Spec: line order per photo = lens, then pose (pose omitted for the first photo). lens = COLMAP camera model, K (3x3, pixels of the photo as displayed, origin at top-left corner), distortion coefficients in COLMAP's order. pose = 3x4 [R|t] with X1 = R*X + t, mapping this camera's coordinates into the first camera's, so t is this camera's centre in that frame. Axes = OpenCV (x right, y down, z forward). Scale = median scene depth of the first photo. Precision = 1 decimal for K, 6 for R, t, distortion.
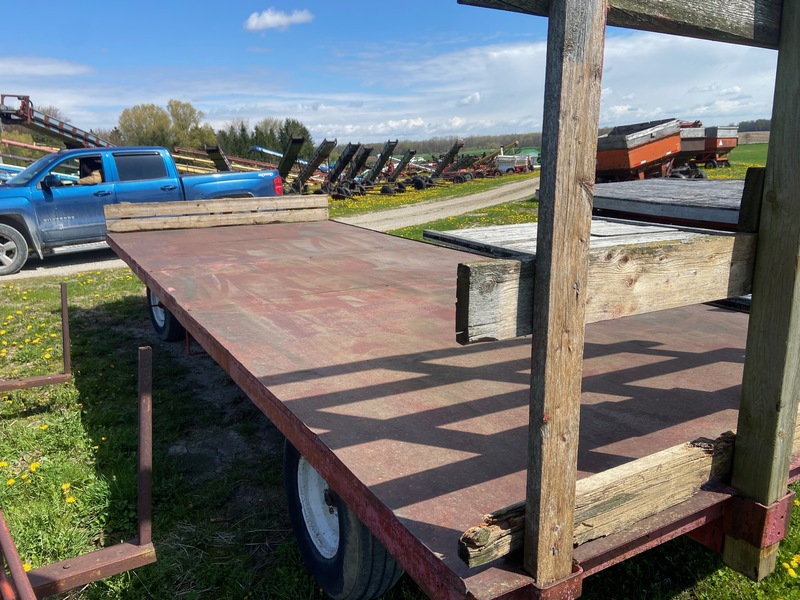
lens RADIAL K [[609.1, 0, 400.0], [0, 609.1, 300.0], [0, 0, 1]] dist [-0.035091, -0.000569]
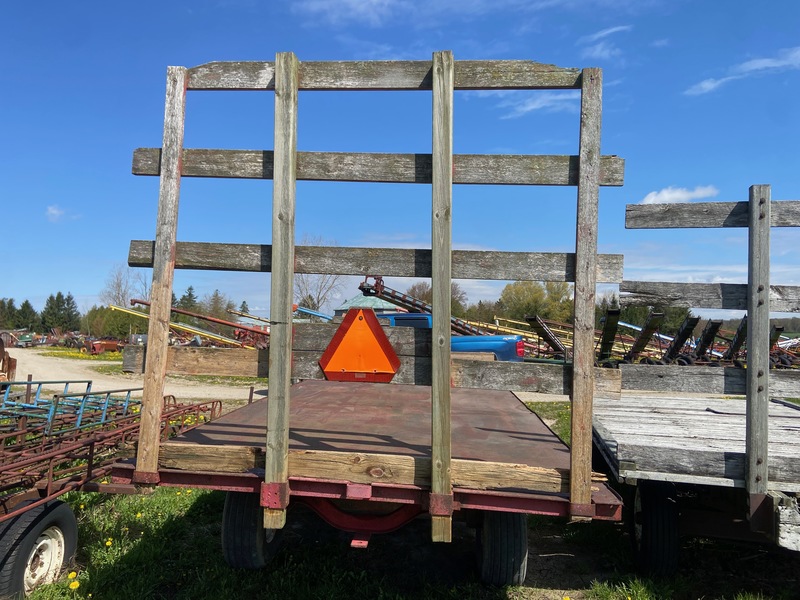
lens RADIAL K [[616.8, 0, 400.0], [0, 616.8, 300.0], [0, 0, 1]] dist [0.120899, -0.151346]
pose [[0.792150, 0.004867, -0.610307, 0.199134], [-0.171540, 0.961434, -0.214984, 0.010664], [0.585724, 0.274991, 0.762435, -0.043719]]
